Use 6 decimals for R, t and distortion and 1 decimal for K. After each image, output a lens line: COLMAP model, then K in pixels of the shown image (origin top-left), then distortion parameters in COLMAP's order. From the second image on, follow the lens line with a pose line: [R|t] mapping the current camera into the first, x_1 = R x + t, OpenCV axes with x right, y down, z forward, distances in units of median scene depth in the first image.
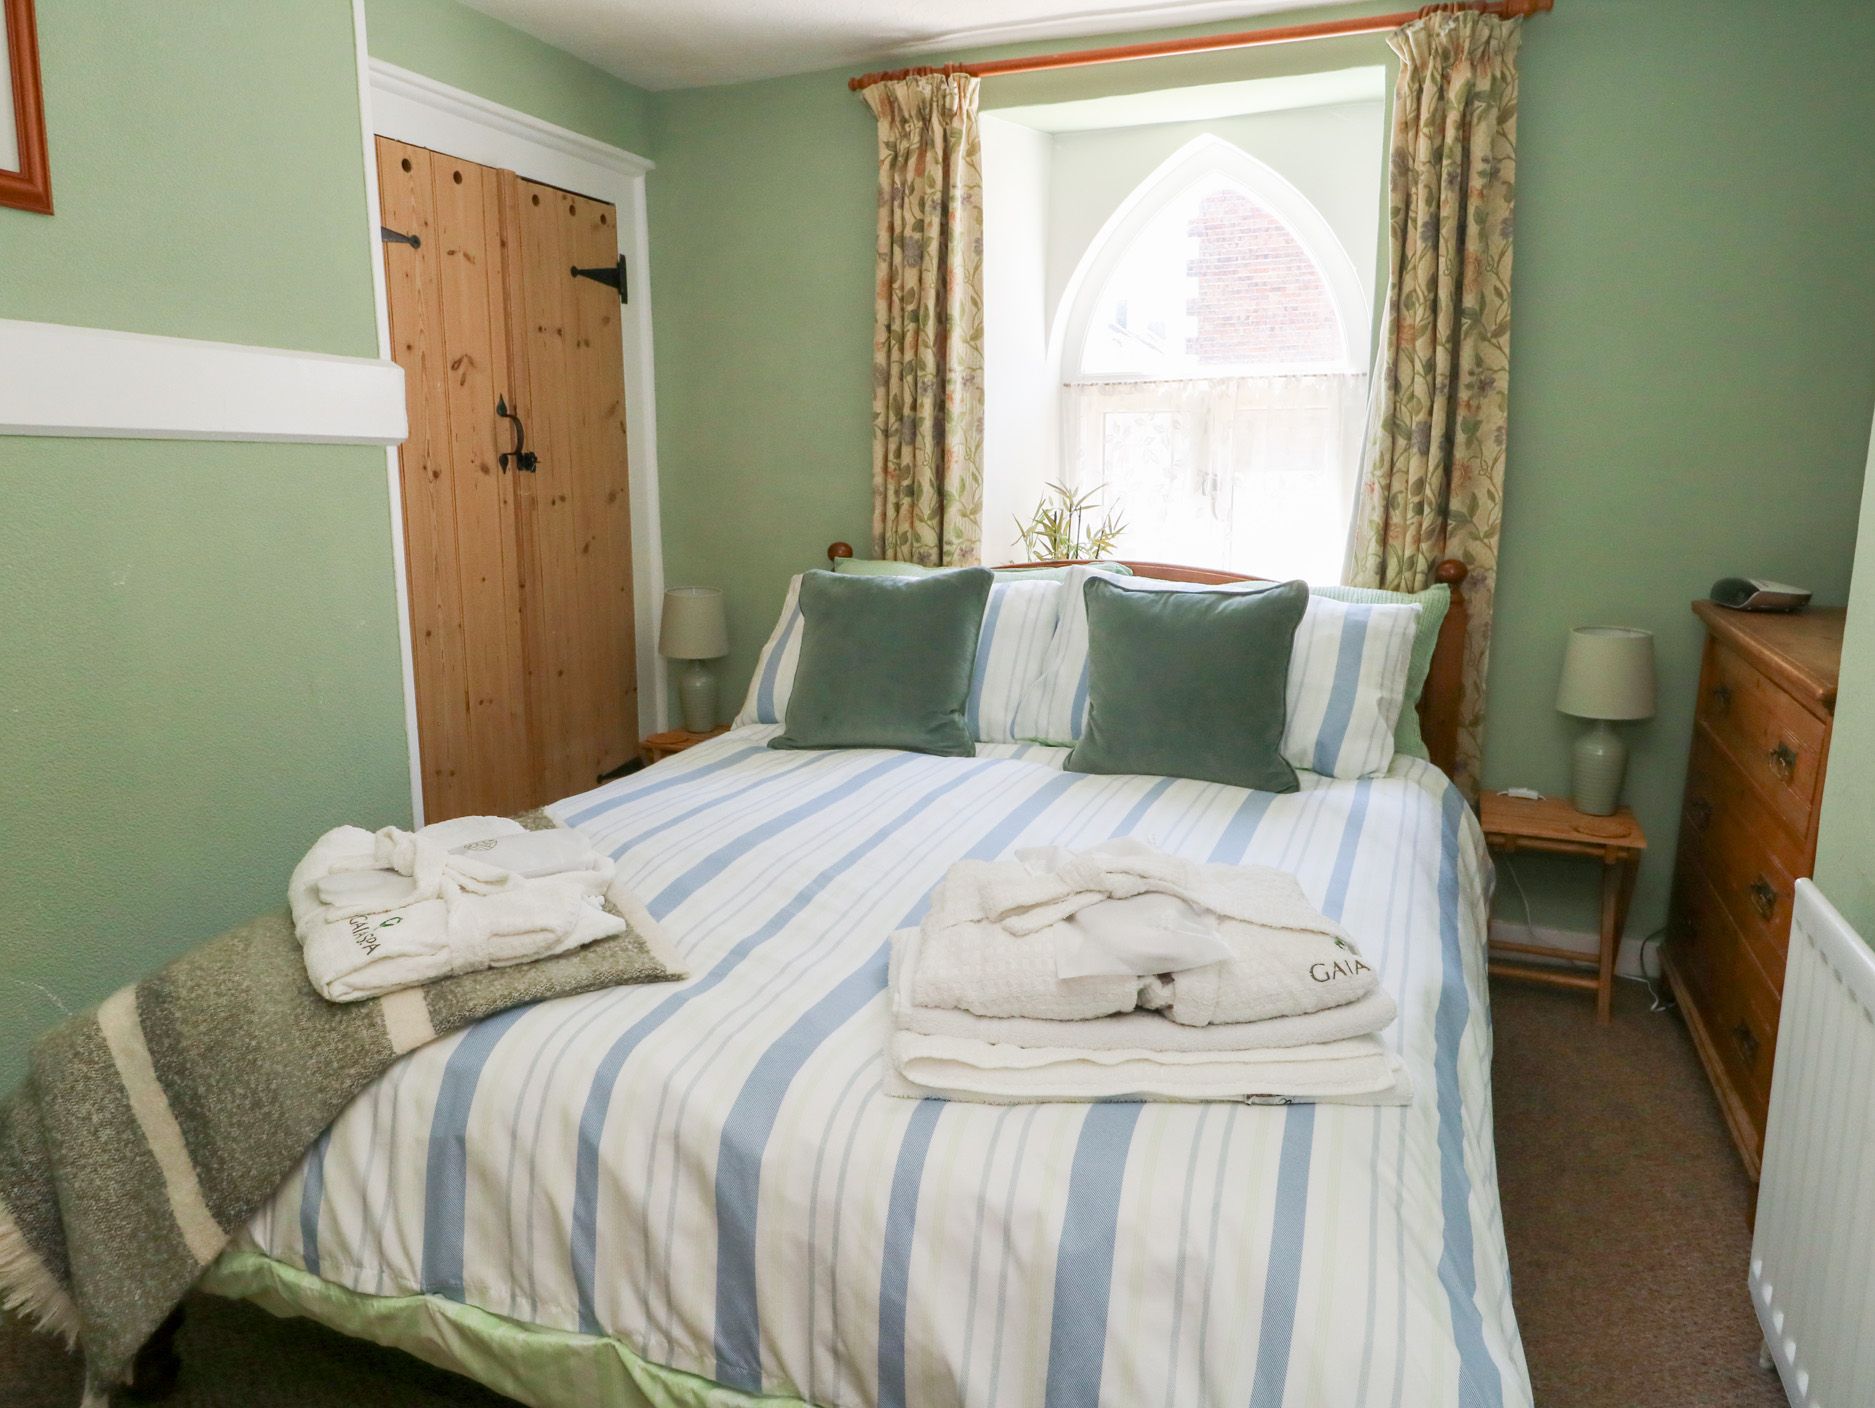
lens RADIAL K [[1312.5, 0, 937.1], [0, 1312.5, 697.0], [0, 0, 1]] dist [-0.000161, -0.002712]
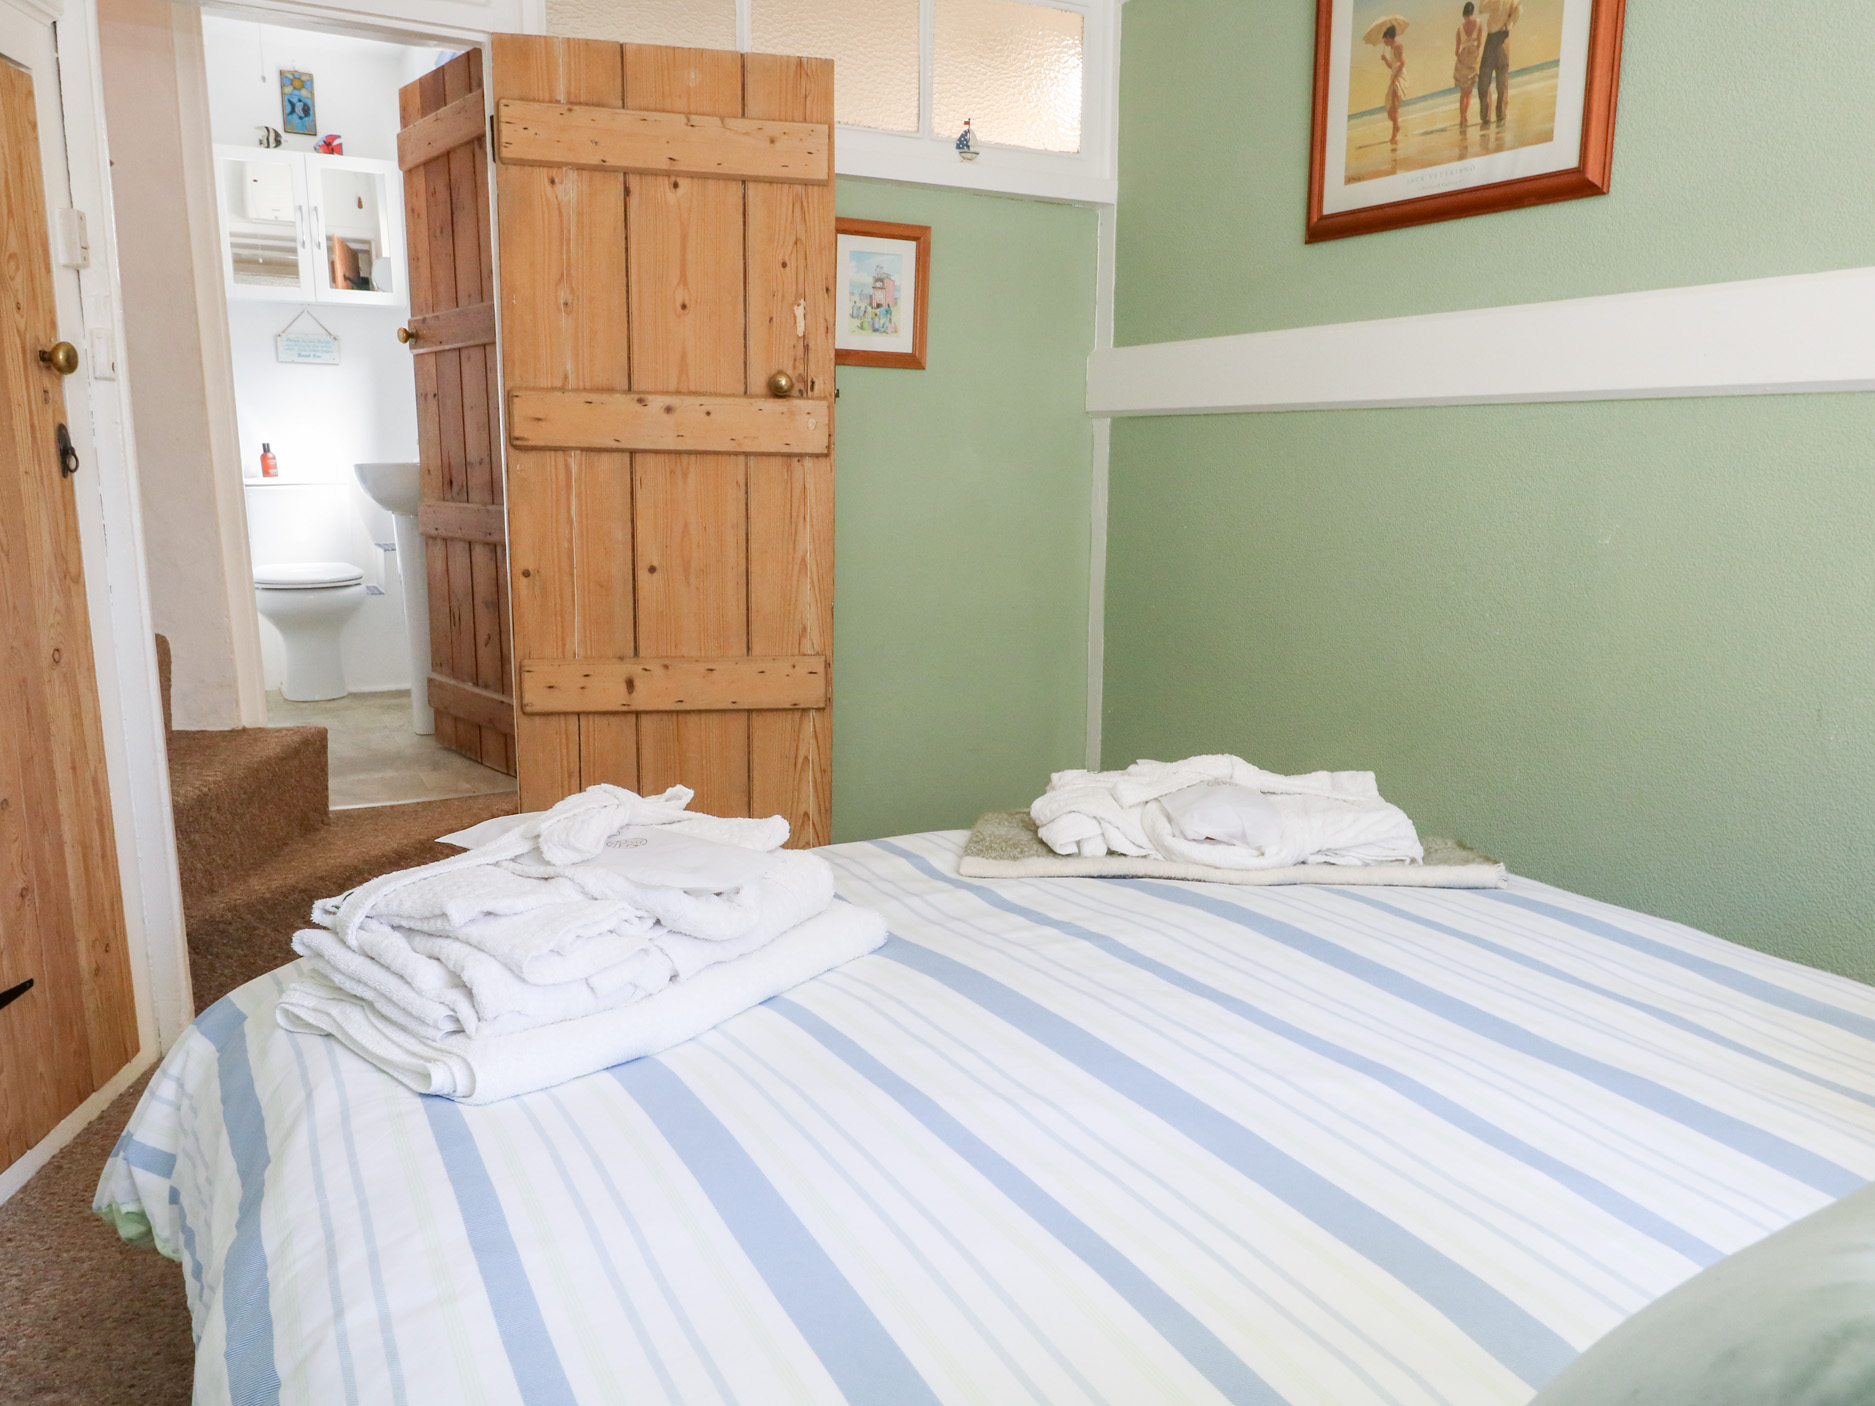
lens RADIAL K [[1292.3, 0, 939.5], [0, 1292.3, 694.7], [0, 0, 1]] dist [0.003995, -0.005450]
pose [[-0.642869, 0.135994, -0.753807, 0.540336], [-0.133595, 0.949122, 0.285165, -0.209908], [0.754236, 0.284029, -0.591993, 1.351634]]
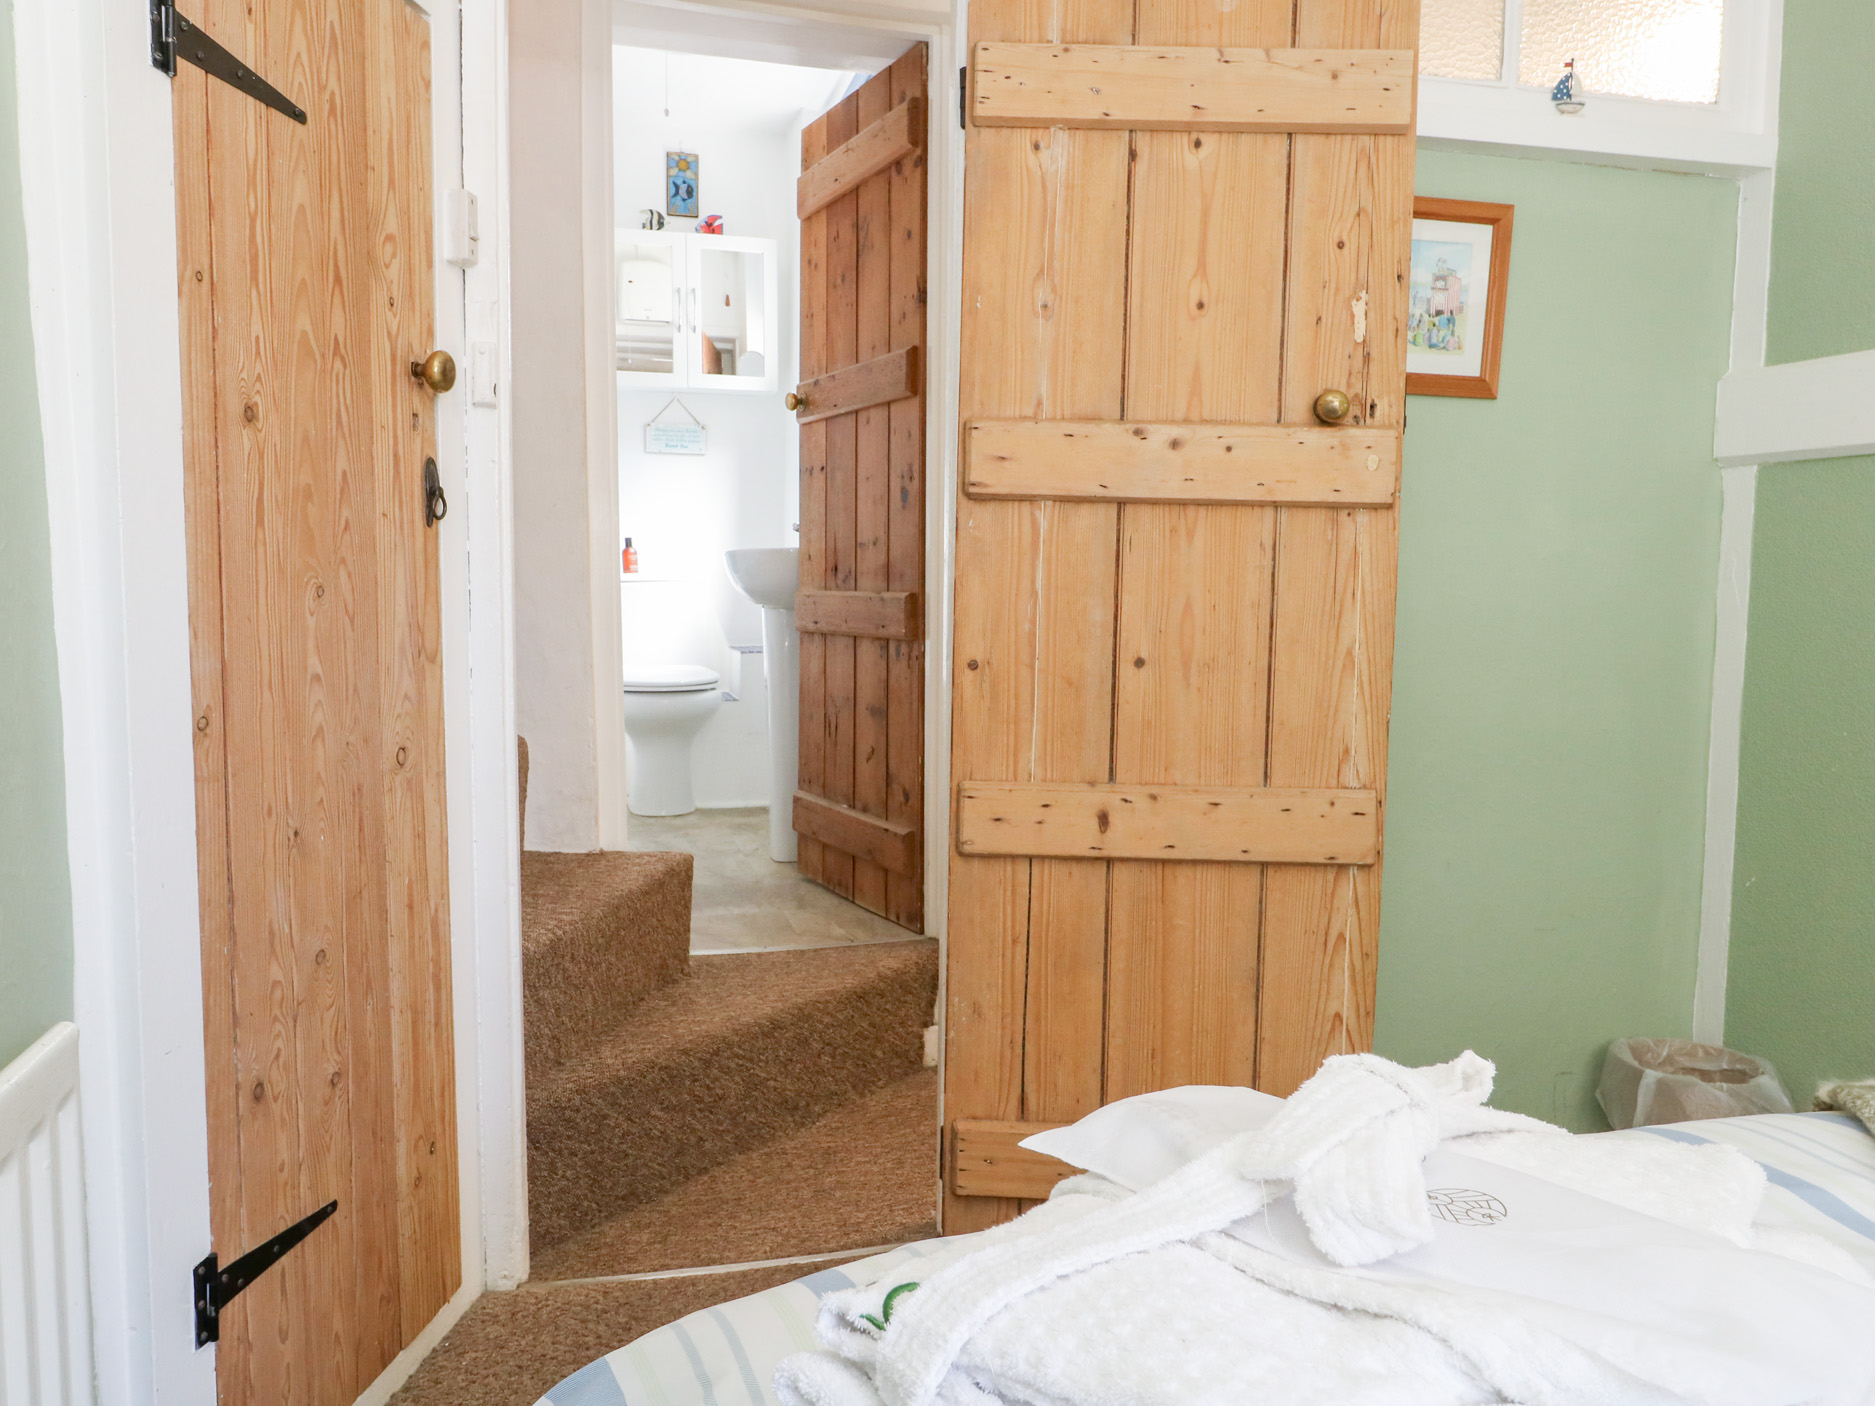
lens RADIAL K [[1312.5, 0, 937.1], [0, 1312.5, 696.0], [0, 0, 1]] dist [-0.000161, -0.002712]
pose [[-0.797886, 0.049346, -0.600786, 0.416797], [-0.106453, 0.969446, 0.221005, -0.085151], [0.593335, 0.240292, -0.768254, 0.958961]]
